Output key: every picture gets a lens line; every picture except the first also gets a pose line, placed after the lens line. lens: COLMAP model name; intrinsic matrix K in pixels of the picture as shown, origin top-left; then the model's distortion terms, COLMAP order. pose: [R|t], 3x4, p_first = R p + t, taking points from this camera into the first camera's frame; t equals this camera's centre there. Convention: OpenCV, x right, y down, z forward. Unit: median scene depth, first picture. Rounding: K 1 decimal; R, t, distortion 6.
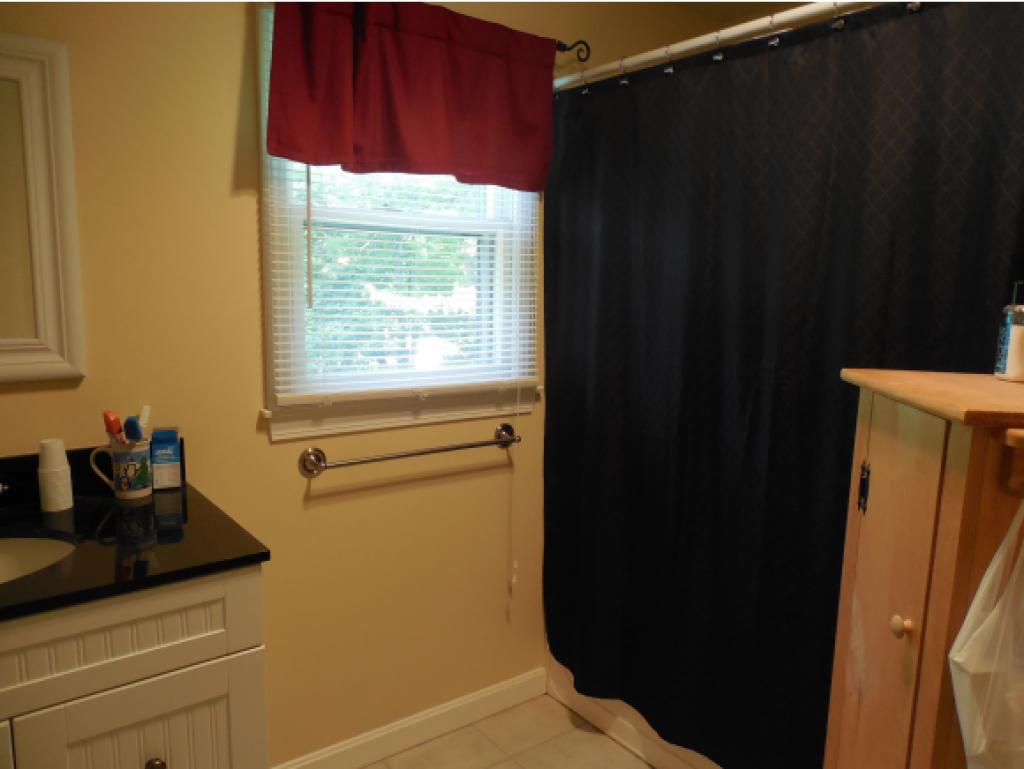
lens RADIAL K [[781.4, 0, 512.0], [0, 781.4, 384.5], [0, 0, 1]] dist [0.025590, -0.007853]
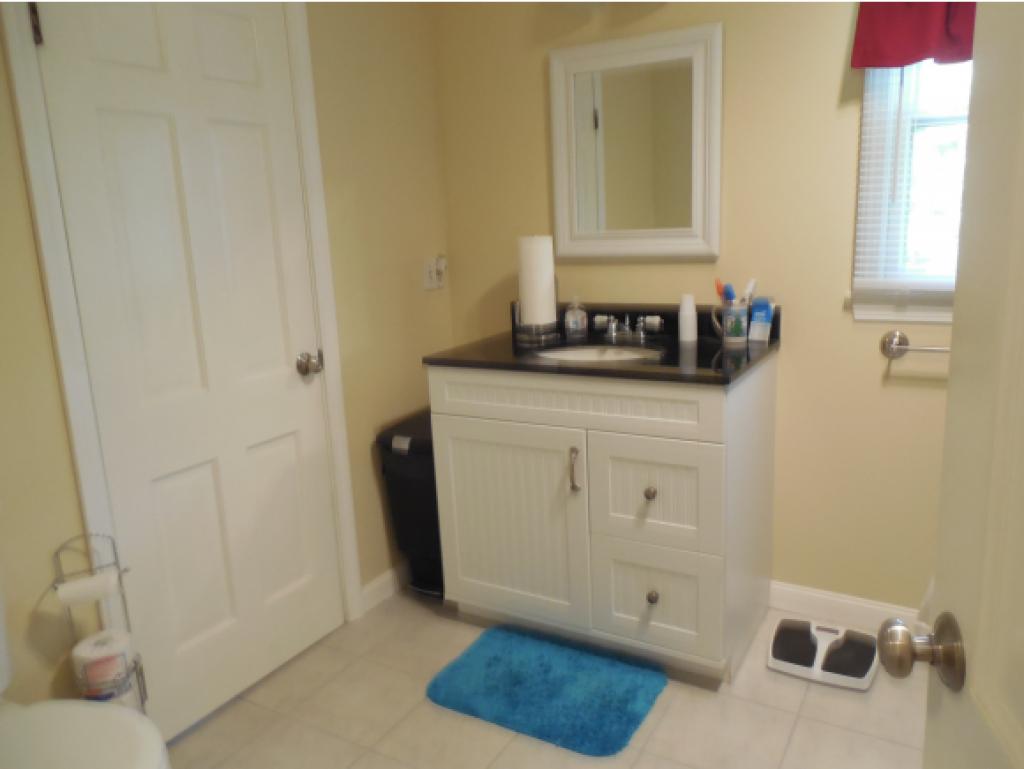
lens RADIAL K [[781.4, 0, 512.0], [0, 781.4, 384.5], [0, 0, 1]] dist [0.025590, -0.007853]
pose [[0.339658, 0.157962, -0.927190, 0.687899], [-0.084839, 0.986923, 0.137060, 0.055534], [0.936715, 0.032108, 0.348617, 0.131019]]
